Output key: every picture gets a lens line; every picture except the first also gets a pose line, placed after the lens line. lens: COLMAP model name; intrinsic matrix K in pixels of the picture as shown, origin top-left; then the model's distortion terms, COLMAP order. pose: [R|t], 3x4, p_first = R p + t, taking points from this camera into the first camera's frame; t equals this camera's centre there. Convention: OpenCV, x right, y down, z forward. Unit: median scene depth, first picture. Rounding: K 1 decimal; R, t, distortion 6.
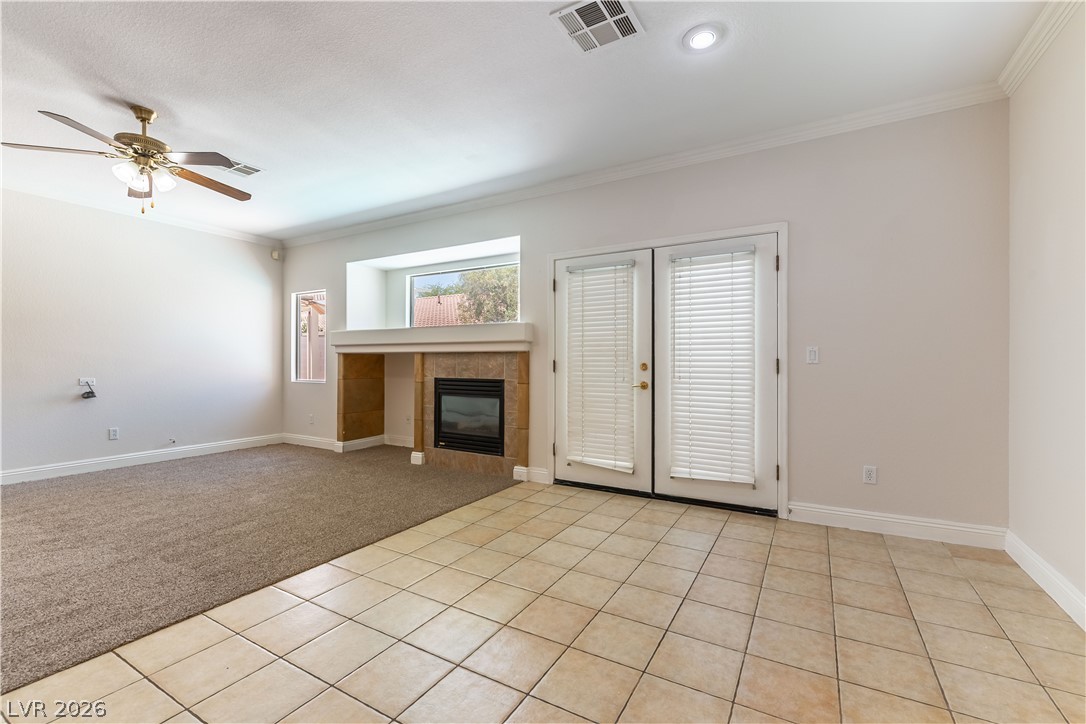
lens RADIAL K [[475.7, 0, 543.0], [0, 475.7, 362.0], [0, 0, 1]] dist [-0.000372, 0.000052]
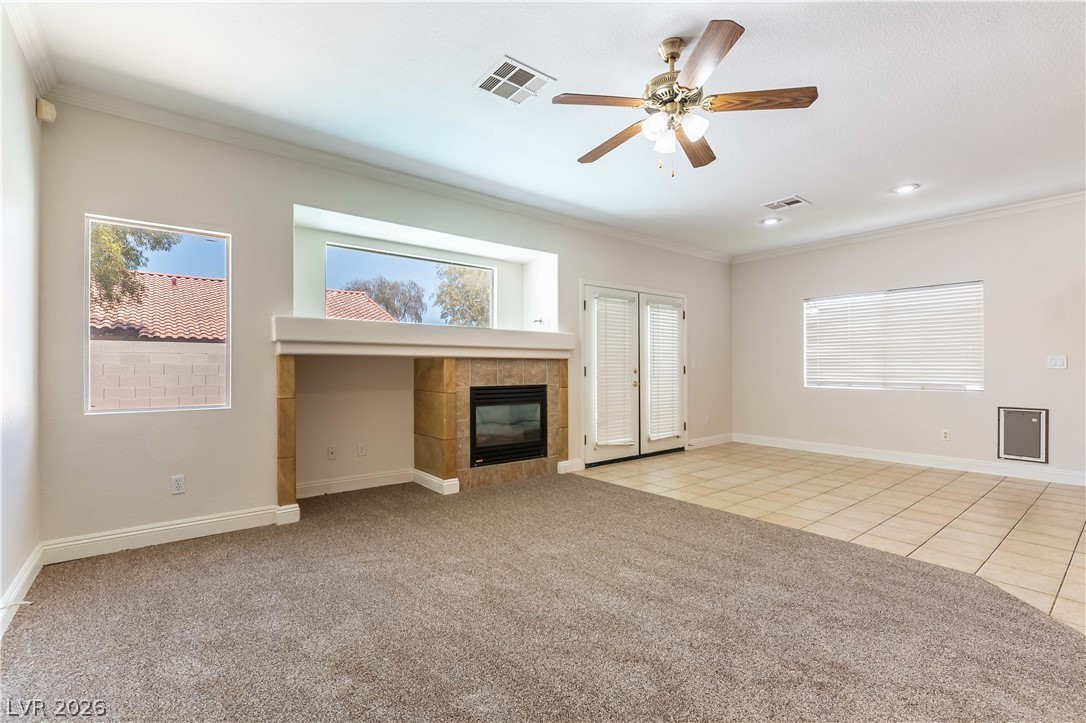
lens RADIAL K [[475.7, 0, 543.0], [0, 475.7, 361.5], [0, 0, 1]] dist [-0.000372, 0.000052]
pose [[0.362871, 0.008148, 0.931804, -1.050942], [-0.000061, 0.999962, -0.008720, -0.005673], [-0.931839, 0.003108, 0.362858, 0.601582]]
